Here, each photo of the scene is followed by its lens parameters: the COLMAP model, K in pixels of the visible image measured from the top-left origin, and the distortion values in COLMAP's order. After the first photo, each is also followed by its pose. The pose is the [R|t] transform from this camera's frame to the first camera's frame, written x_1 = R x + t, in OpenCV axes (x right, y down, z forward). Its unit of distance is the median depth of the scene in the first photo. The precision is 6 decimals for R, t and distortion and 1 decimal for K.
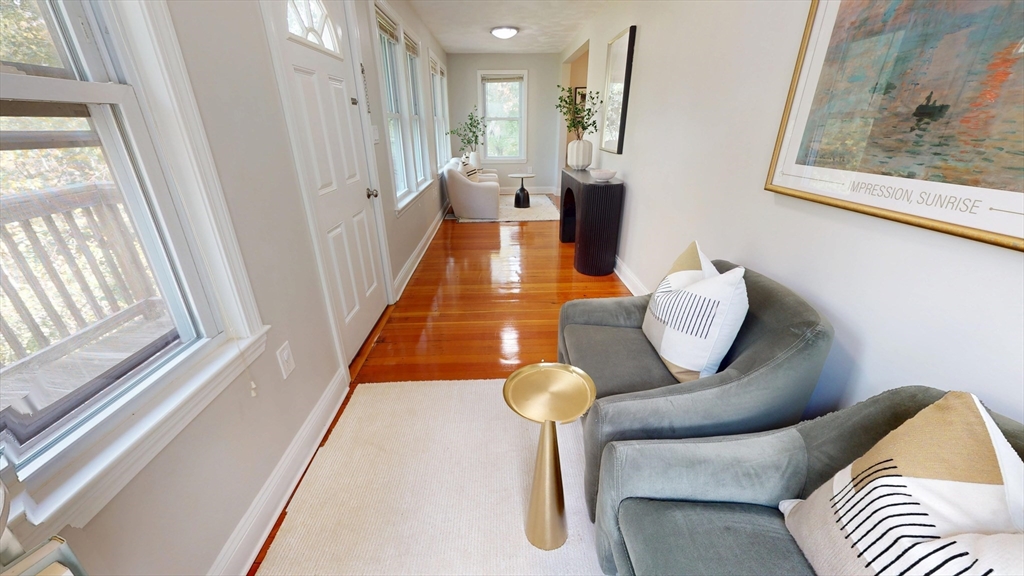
lens RADIAL K [[383.3, 0, 517.5], [0, 383.3, 281.0], [0, 0, 1]] dist [0.003245, 0.000196]
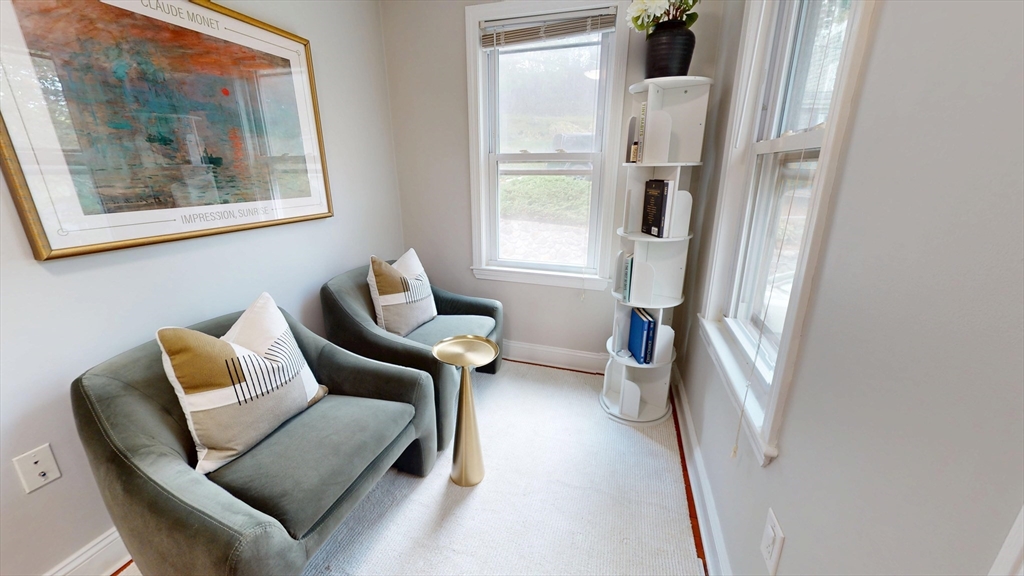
lens RADIAL K [[385.1, 0, 512.9], [0, 385.1, 287.9], [0, 0, 1]] dist [0.012701, -0.001064]
pose [[-0.936759, -0.094343, 0.337018, -0.560953], [0.140151, 0.781265, 0.608262, -0.750001], [-0.320686, 0.617029, -0.718635, 1.870163]]
